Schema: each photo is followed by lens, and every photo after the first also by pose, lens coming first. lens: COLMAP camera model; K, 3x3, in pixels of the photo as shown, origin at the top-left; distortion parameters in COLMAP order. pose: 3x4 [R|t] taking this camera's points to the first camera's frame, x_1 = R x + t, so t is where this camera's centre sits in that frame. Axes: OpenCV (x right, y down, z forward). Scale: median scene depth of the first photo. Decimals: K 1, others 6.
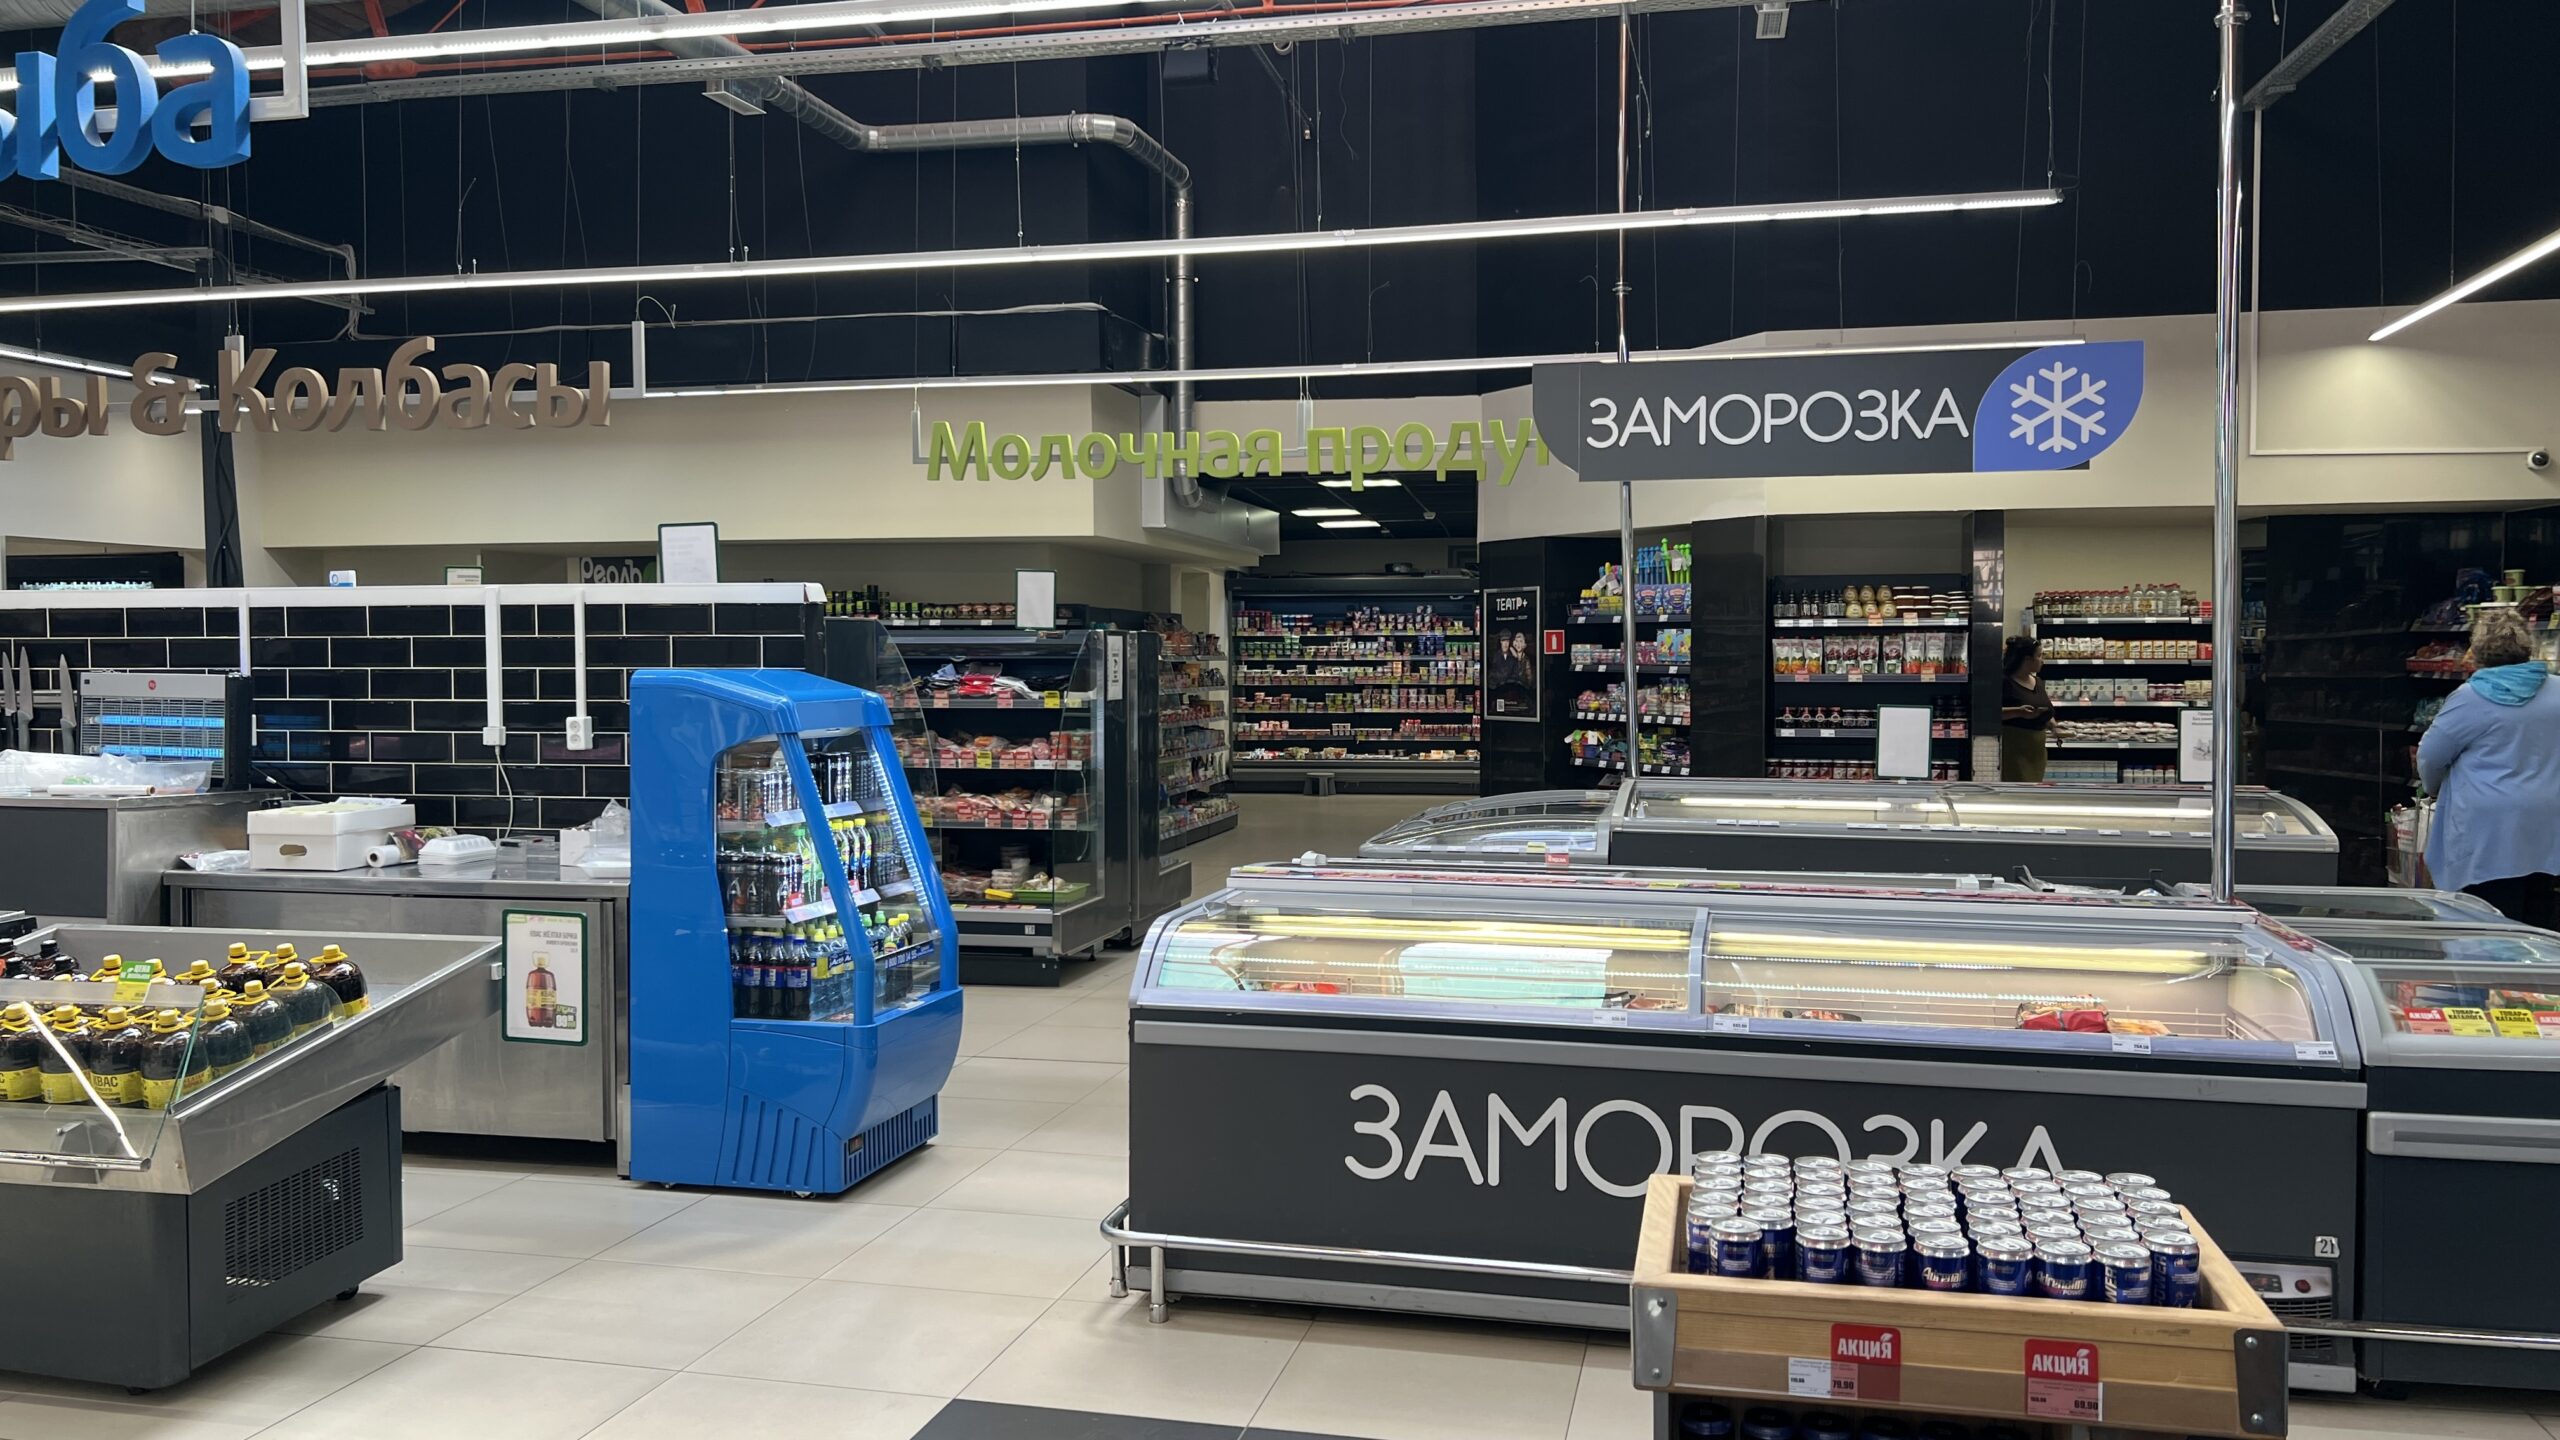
lens RADIAL K [[1966.3, 0, 1282.1], [0, 1966.3, 710.7], [0, 0, 1]] dist [0.070225, -0.076642]
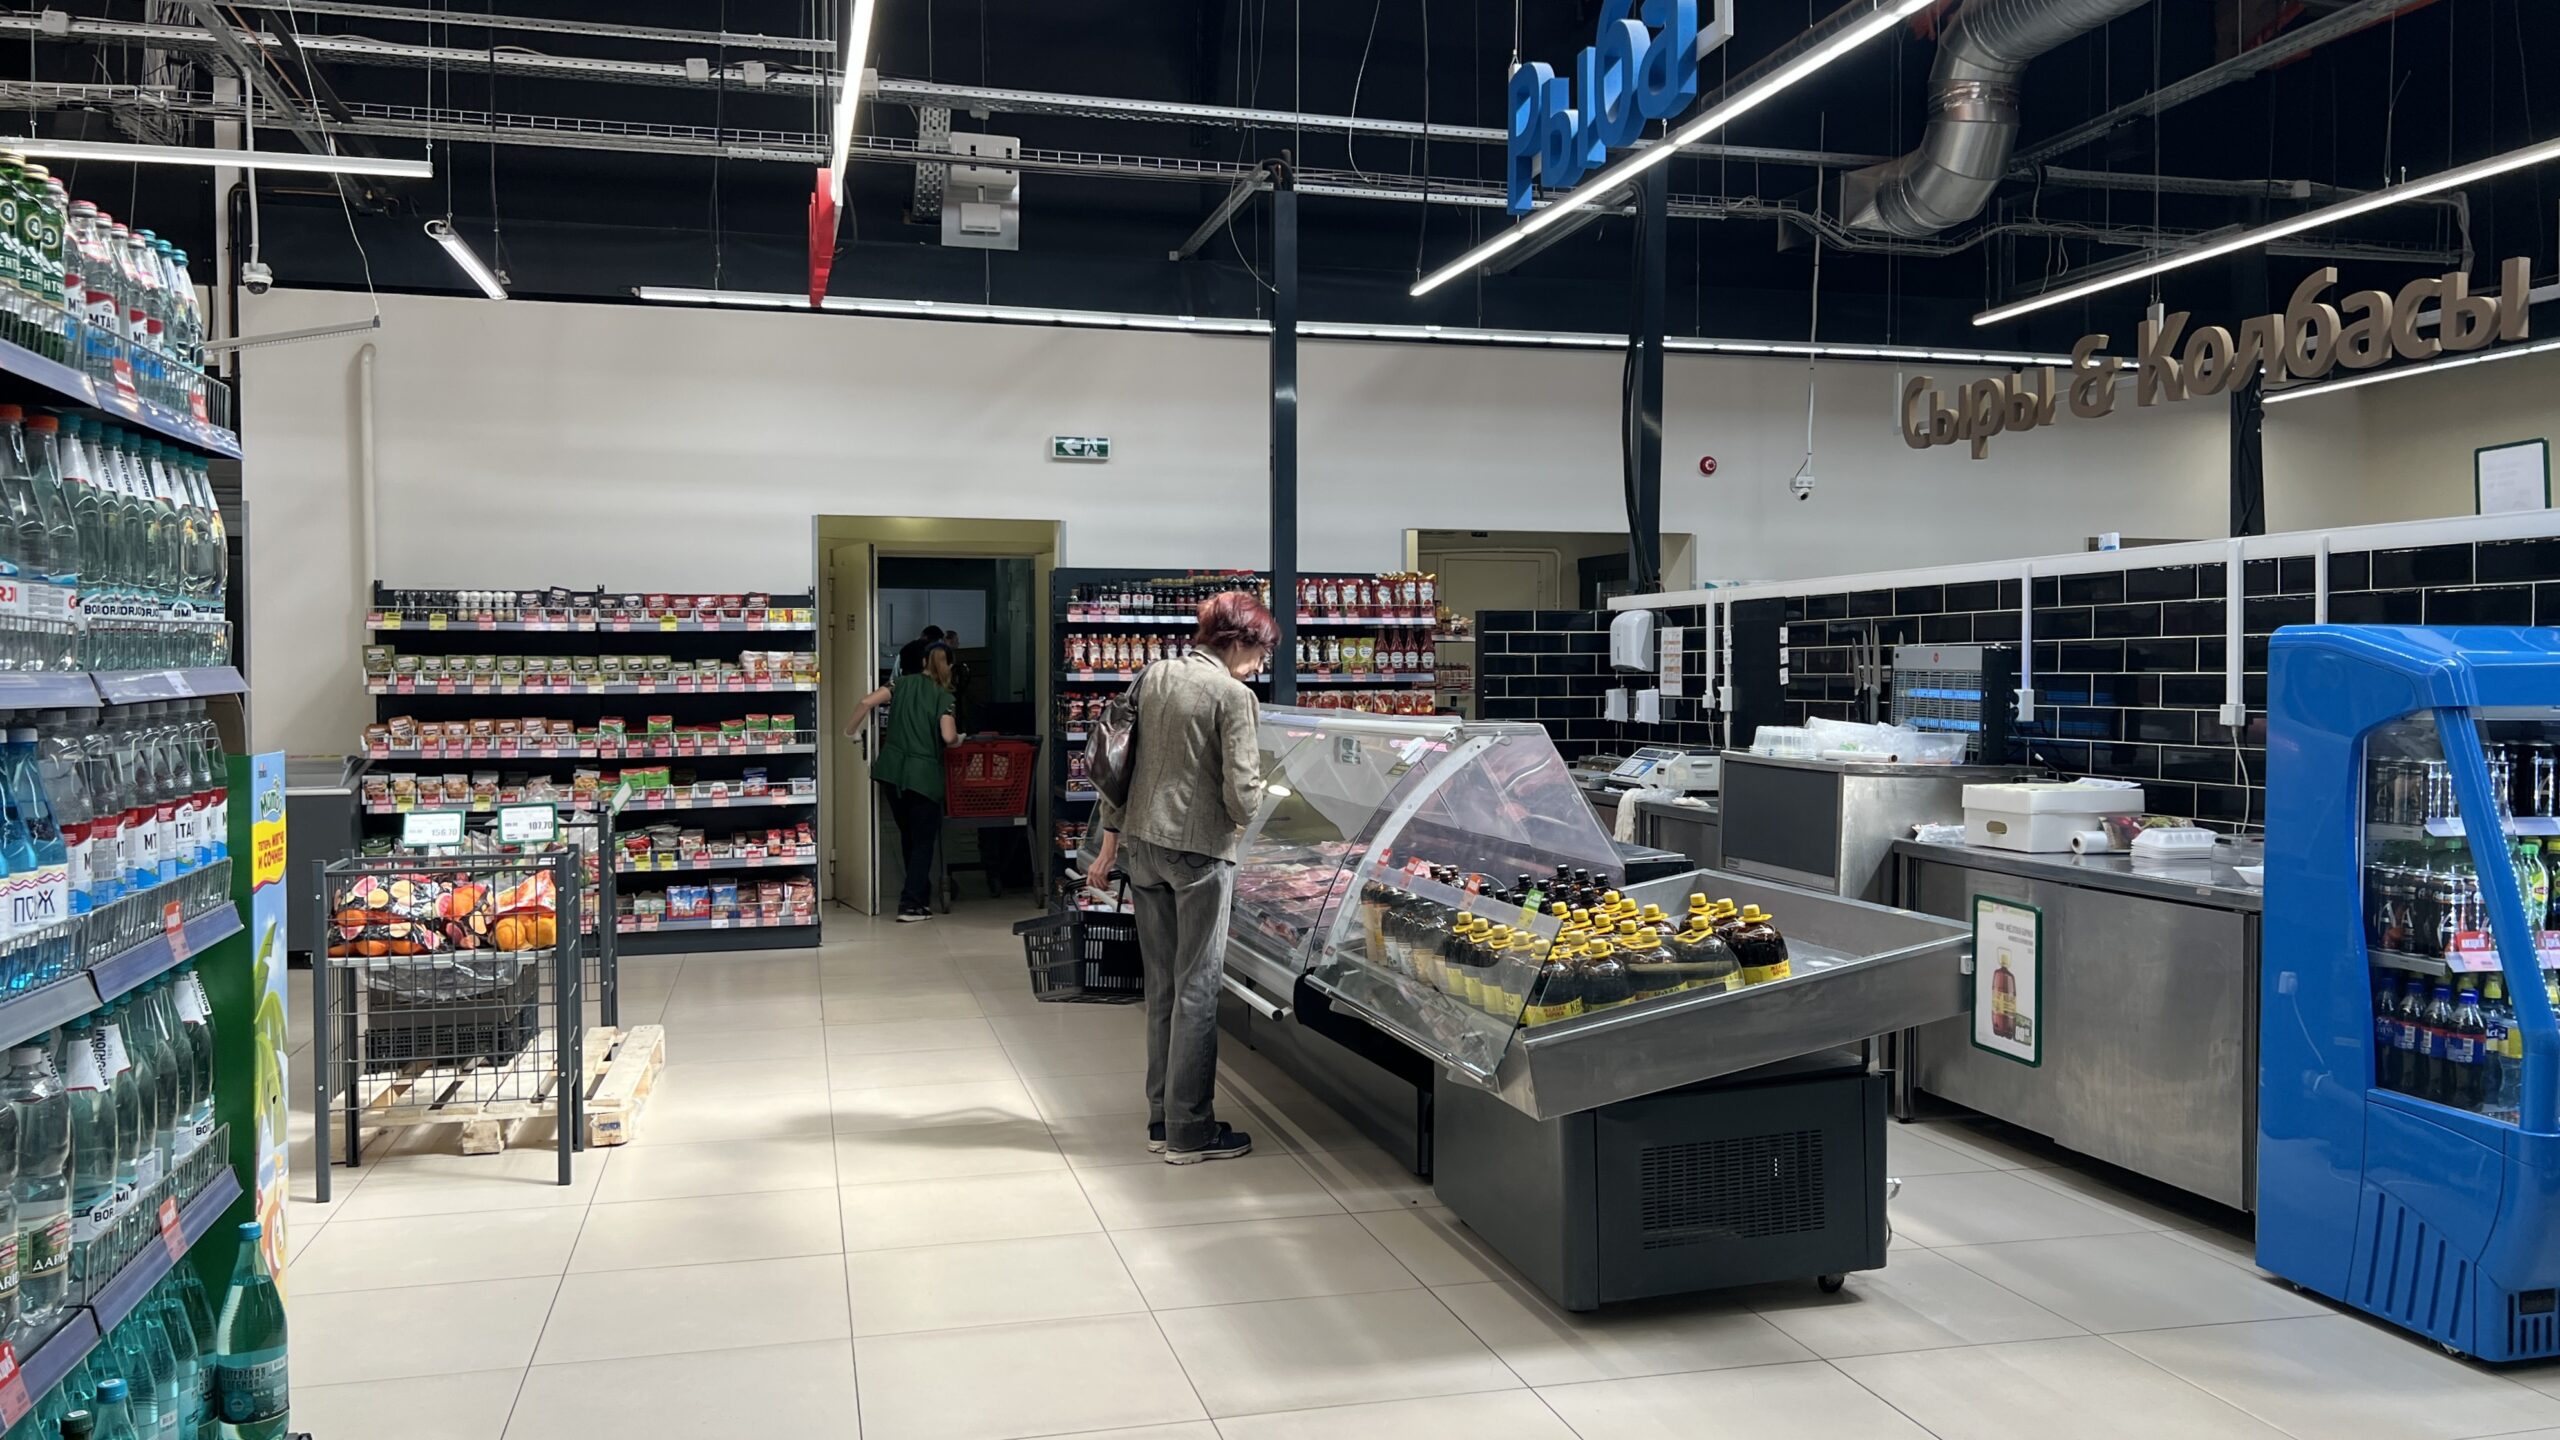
lens RADIAL K [[1966.3, 0, 1282.1], [0, 1966.3, 710.7], [0, 0, 1]] dist [0.070225, -0.076642]
pose [[0.465575, 0.018597, -0.884813, 0.181241], [-0.028248, 0.999582, 0.006145, 0.018471], [0.884557, 0.022133, 0.465906, 0.259212]]
